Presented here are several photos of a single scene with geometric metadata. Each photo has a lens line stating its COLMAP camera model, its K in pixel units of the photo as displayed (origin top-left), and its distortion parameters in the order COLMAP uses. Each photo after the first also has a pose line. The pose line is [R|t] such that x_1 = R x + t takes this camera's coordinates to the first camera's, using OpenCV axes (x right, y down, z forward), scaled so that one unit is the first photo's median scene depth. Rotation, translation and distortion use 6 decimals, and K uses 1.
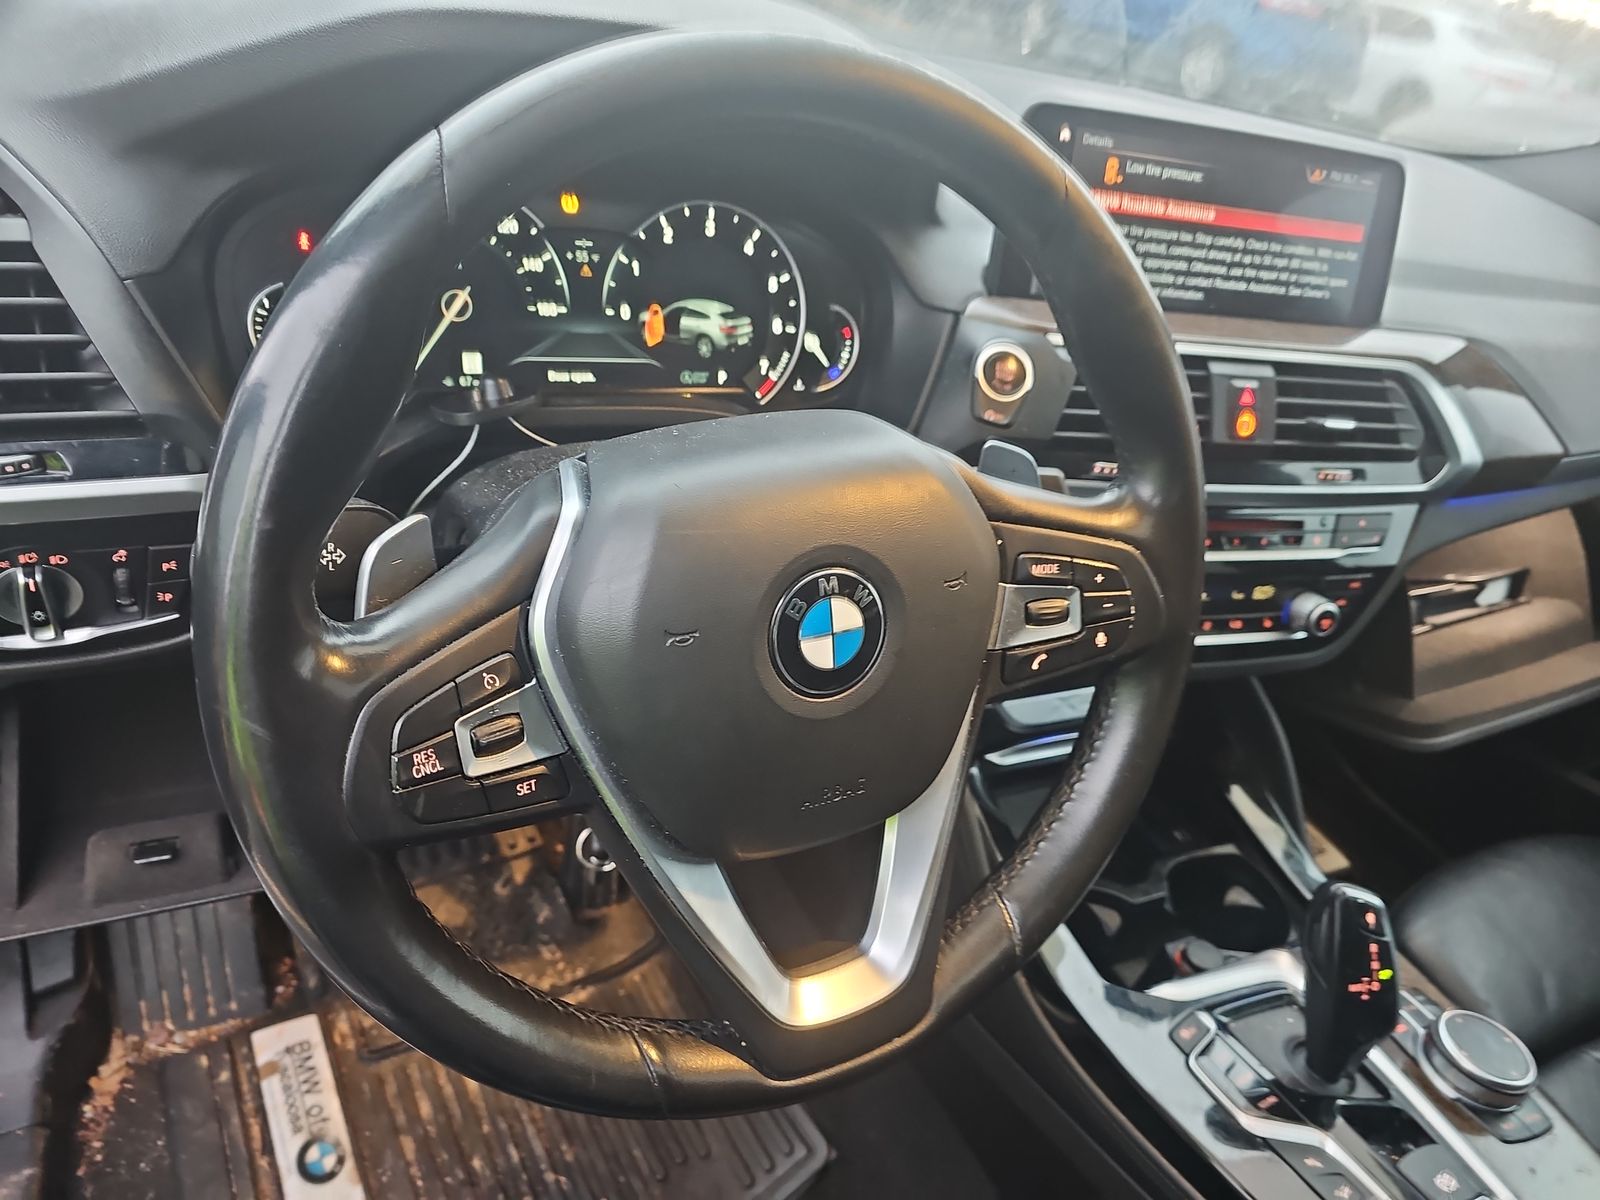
lens RADIAL K [[1068.2, 0, 800.0], [0, 1068.2, 600.0], [0, 0, 1]] dist [0.008348, -0.023138]
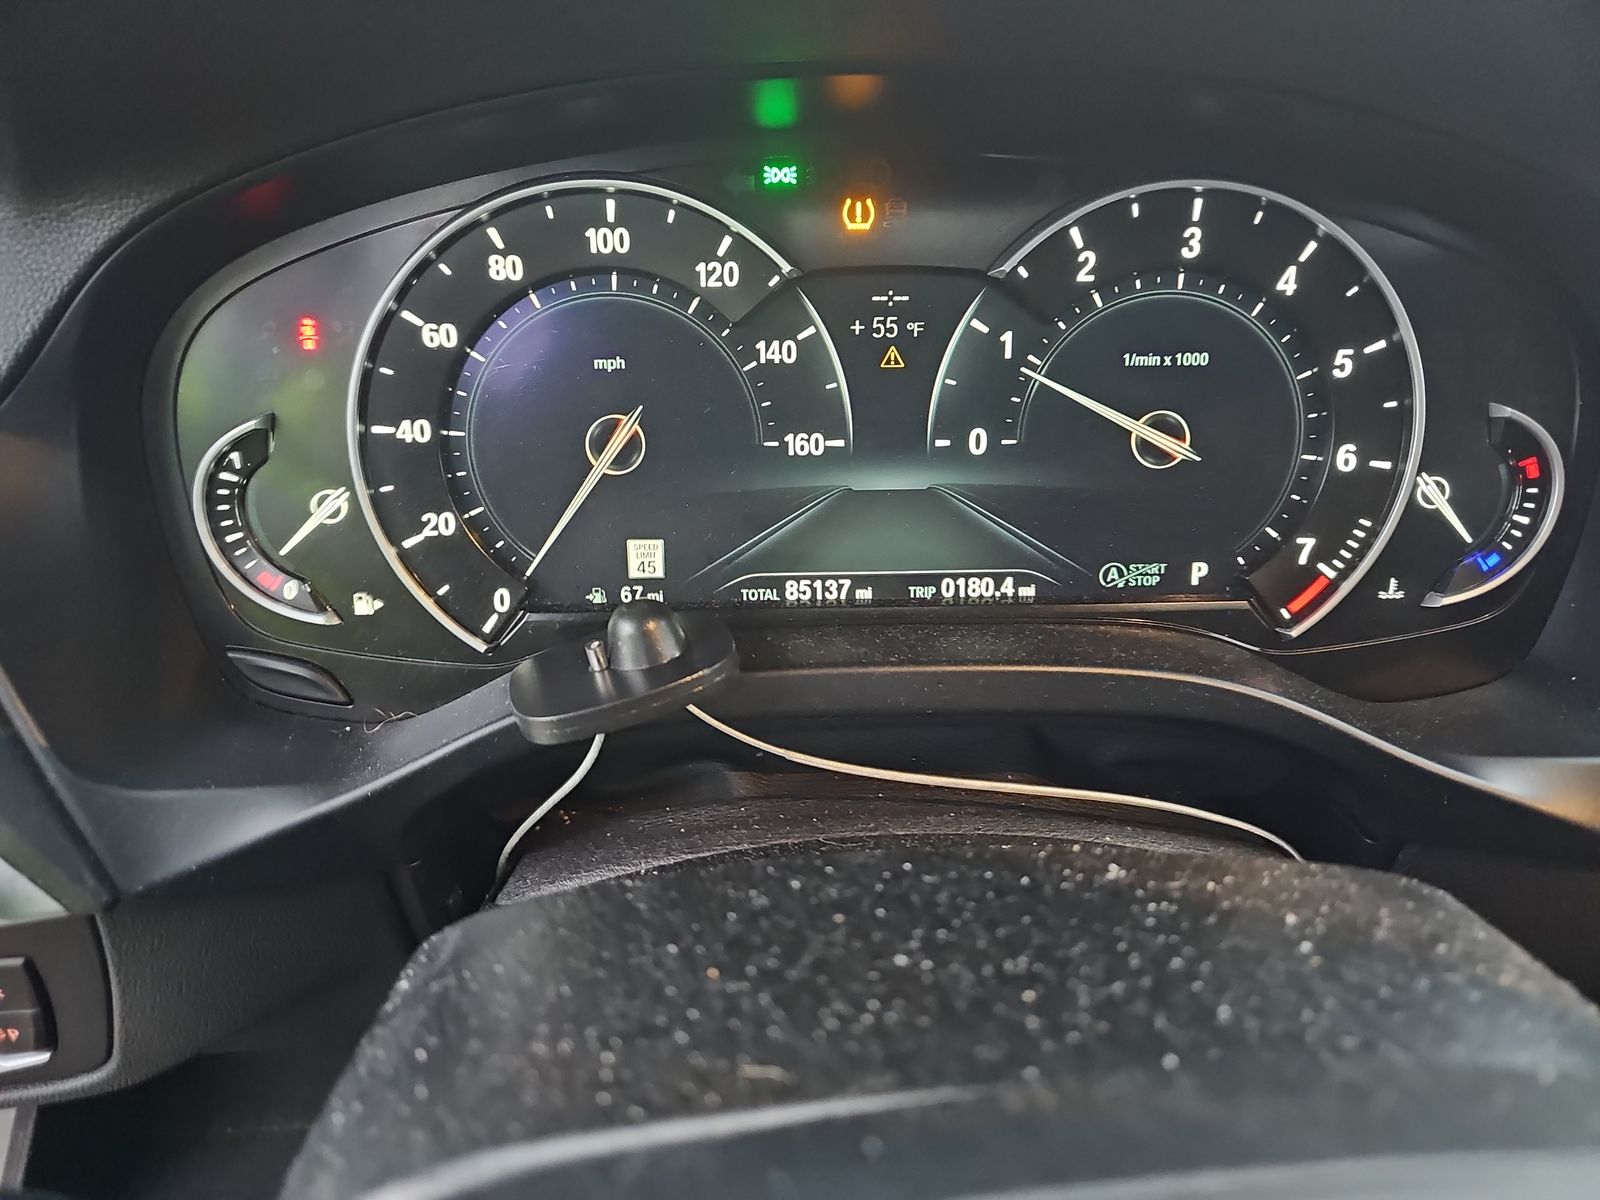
lens RADIAL K [[1167.6, 0, 799.2], [0, 1167.6, 617.5], [0, 0, 1]] dist [0.081286, -0.147613]
pose [[0.896482, 0.075290, -0.436636, -0.007324], [-0.076891, 0.996941, 0.014034, -0.197836], [0.436357, 0.020993, 0.899529, 0.524085]]
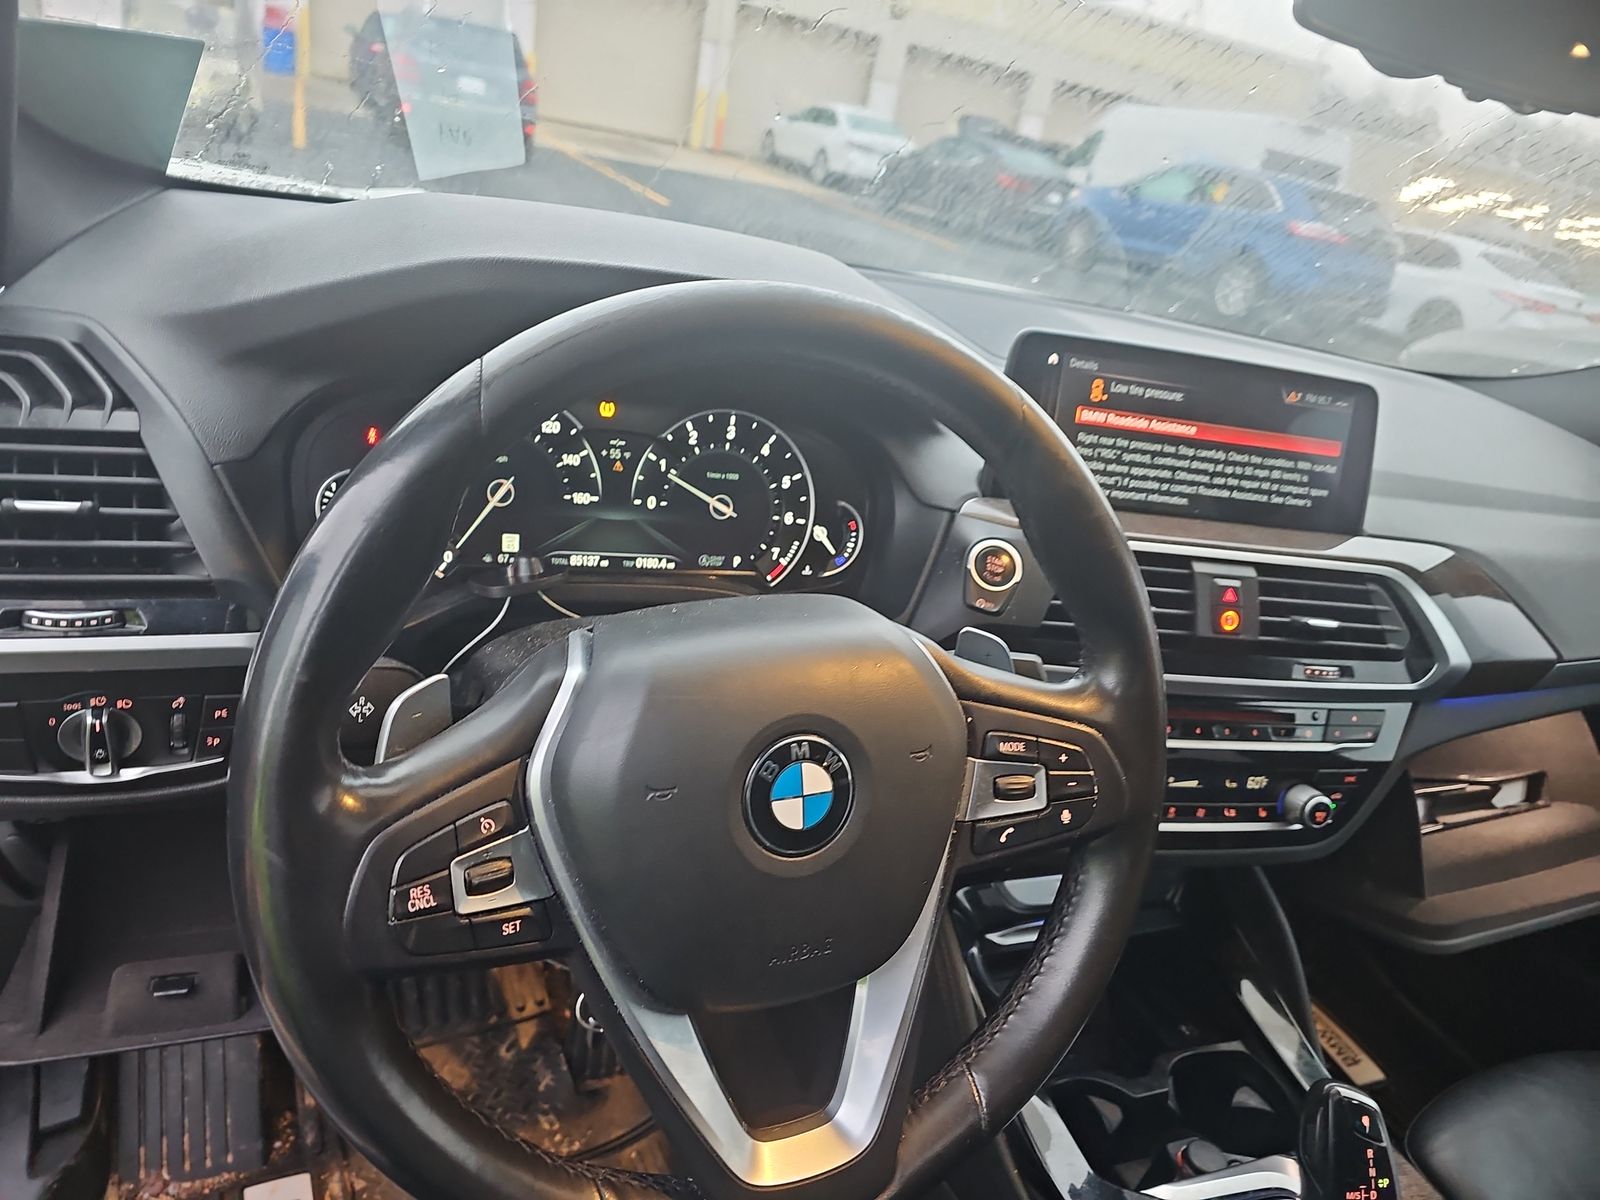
lens RADIAL K [[1056.1, 0, 800.0], [0, 1056.1, 600.0], [0, 0, 1]] dist [0.022095, -0.030907]
pose [[0.998382, 0.033157, -0.046194, 0.047107], [-0.040355, 0.985499, -0.164814, 0.007443], [0.040059, 0.166412, 0.985242, -0.066907]]
